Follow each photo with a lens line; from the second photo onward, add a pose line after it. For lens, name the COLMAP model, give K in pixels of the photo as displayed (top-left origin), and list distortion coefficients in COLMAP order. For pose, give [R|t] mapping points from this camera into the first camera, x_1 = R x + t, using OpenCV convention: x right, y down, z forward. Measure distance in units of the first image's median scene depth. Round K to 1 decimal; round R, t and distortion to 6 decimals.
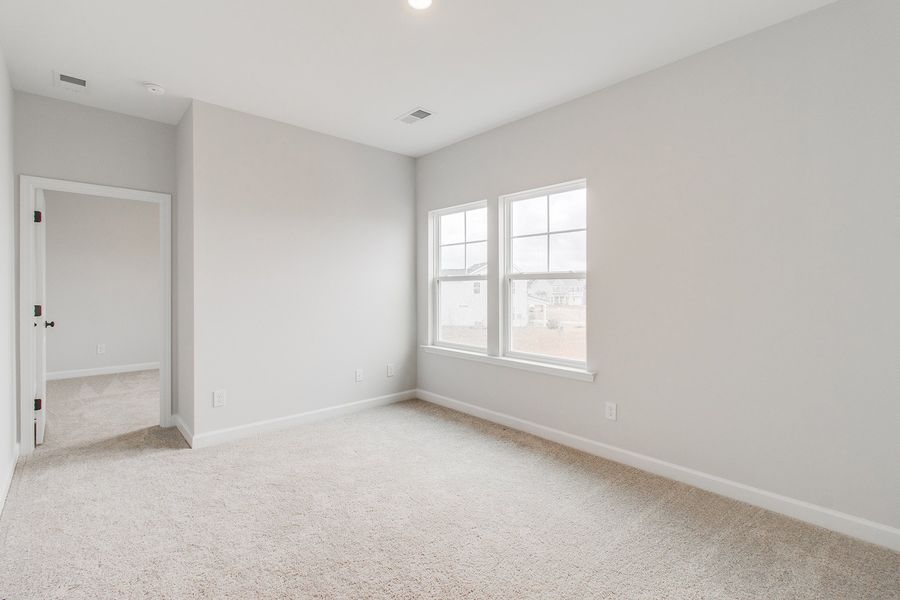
lens RADIAL K [[432.2, 0, 450.6], [0, 432.2, 285.7], [0, 0, 1]] dist [0.100741, -0.000005]
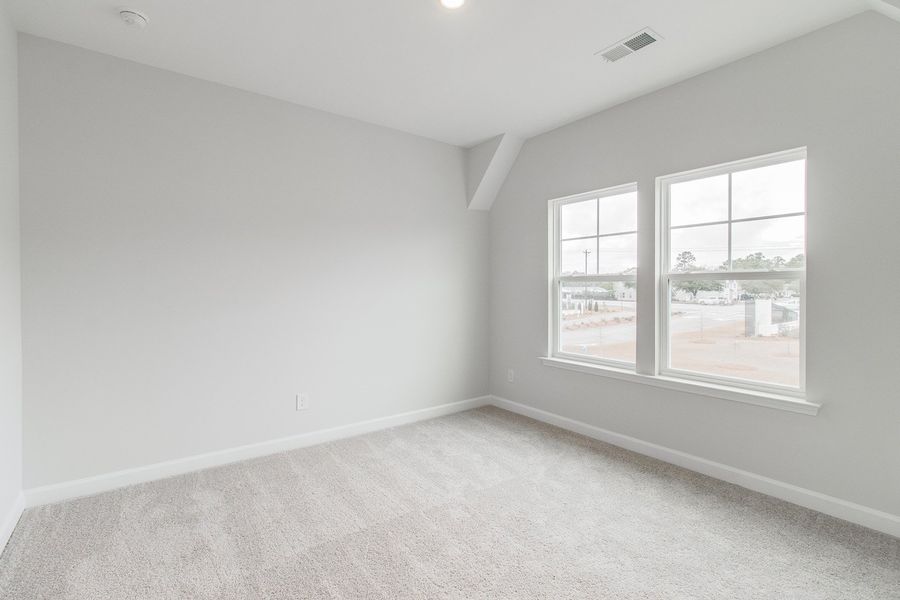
lens RADIAL K [[388.7, 0, 445.7], [0, 388.7, 283.2], [0, 0, 1]] dist [0.000825, 0.000061]
pose [[0.998151, 0.002746, -0.060715, -0.227413], [-0.003415, 0.999935, -0.010922, 0.001204], [0.060681, 0.011109, 0.998095, 0.246823]]
